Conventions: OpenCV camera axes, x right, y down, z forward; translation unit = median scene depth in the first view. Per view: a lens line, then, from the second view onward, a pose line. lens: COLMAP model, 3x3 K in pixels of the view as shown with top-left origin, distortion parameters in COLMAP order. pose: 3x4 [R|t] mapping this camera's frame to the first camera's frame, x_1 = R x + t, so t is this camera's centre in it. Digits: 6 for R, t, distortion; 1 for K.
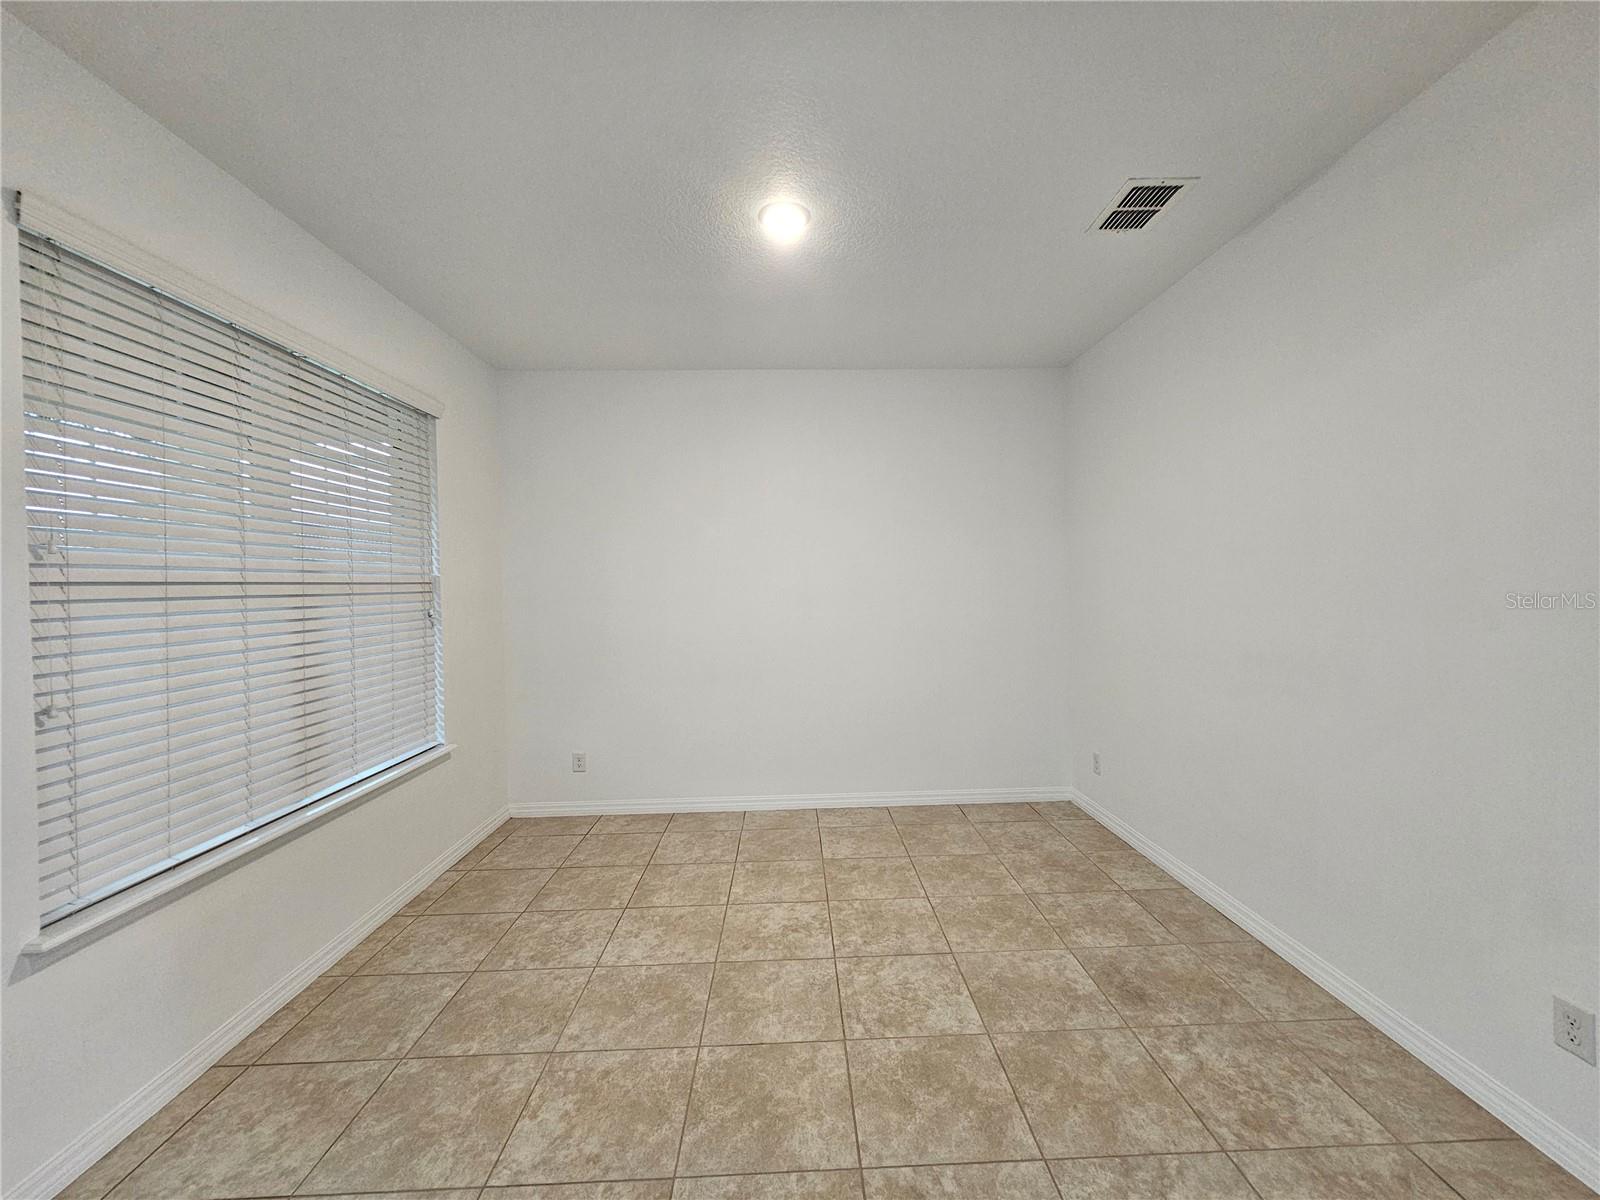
lens RADIAL K [[654.1, 0, 804.9], [0, 654.1, 591.1], [0, 0, 1]] dist [0.002926, -0.001133]
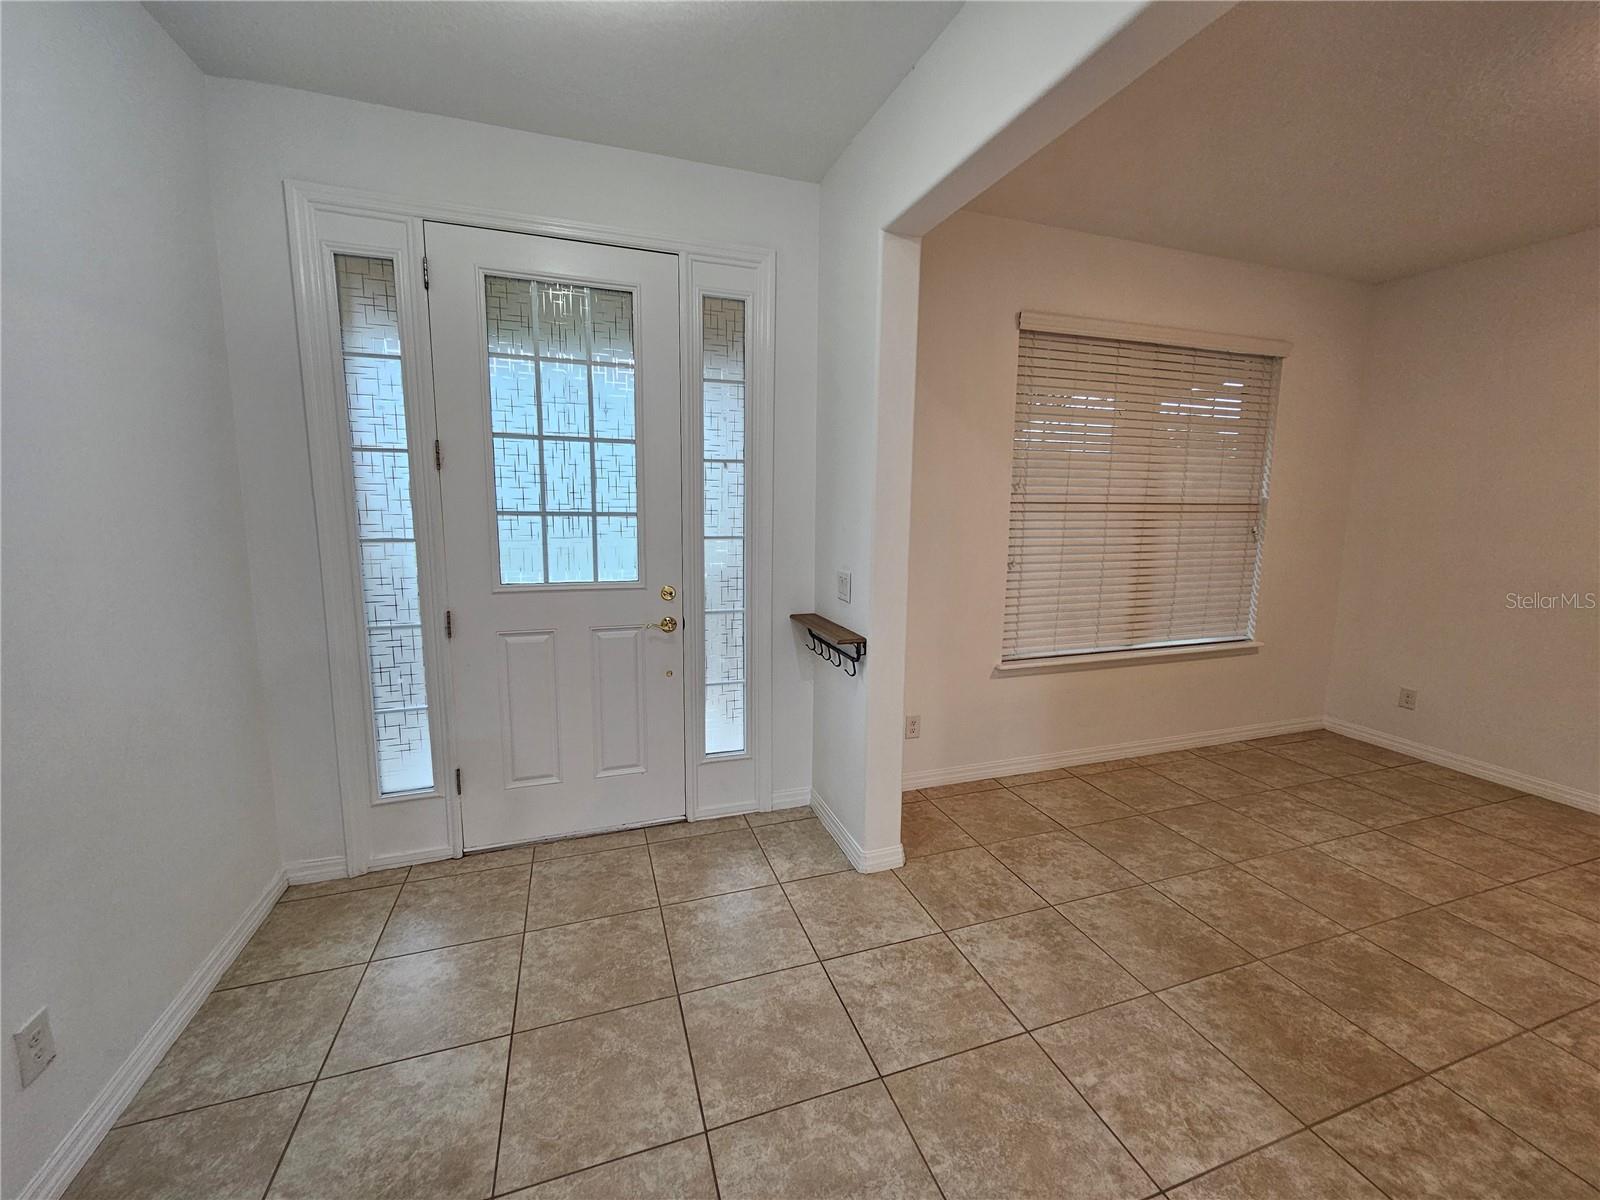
lens RADIAL K [[654.1, 0, 805.0], [0, 654.1, 594.9], [0, 0, 1]] dist [0.002926, -0.001133]
pose [[0.292214, 0.159969, -0.942879, 0.467263], [-0.026362, 0.986884, 0.159264, -0.025081], [0.955990, -0.021683, 0.292598, -0.187913]]
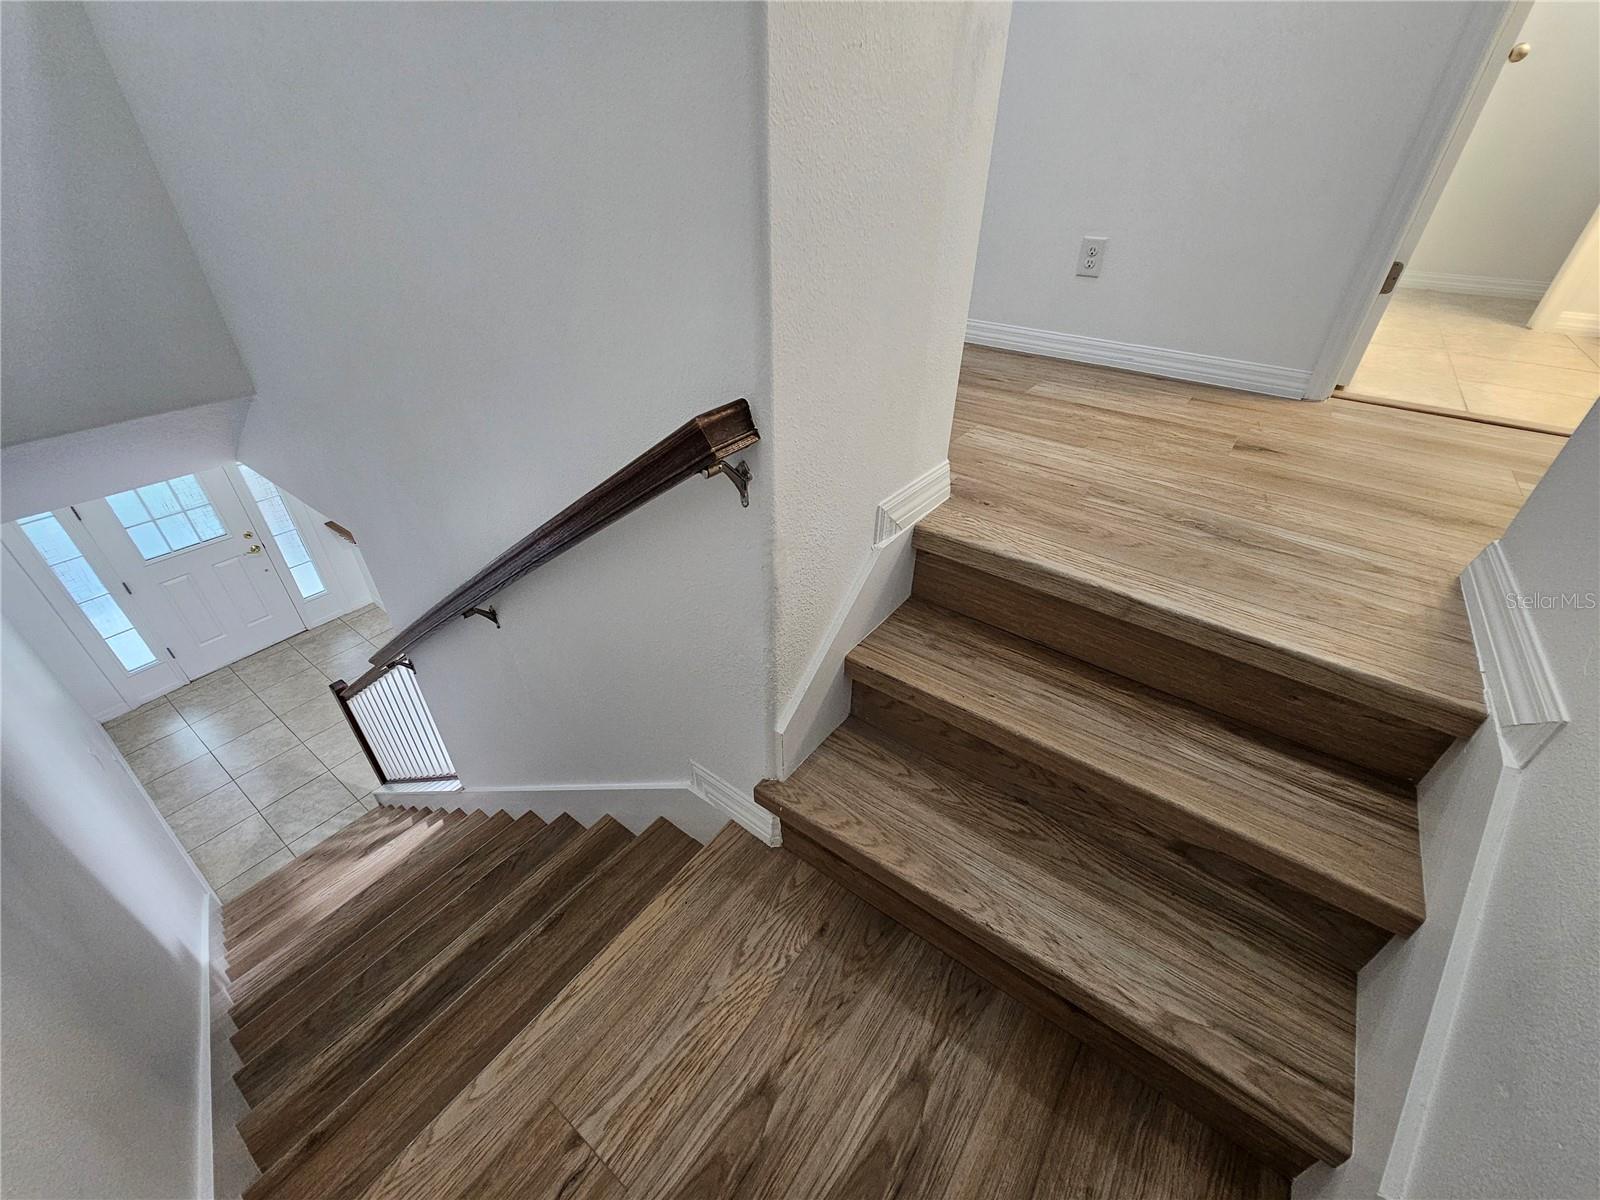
lens RADIAL K [[654.1, 0, 806.1], [0, 654.1, 600.5], [0, 0, 1]] dist [0.002926, -0.001133]
pose [[0.786103, 0.371168, -0.494243, 2.198885], [-0.030575, 0.821995, 0.568674, -1.098208], [0.617339, -0.431925, 0.657521, -0.506090]]
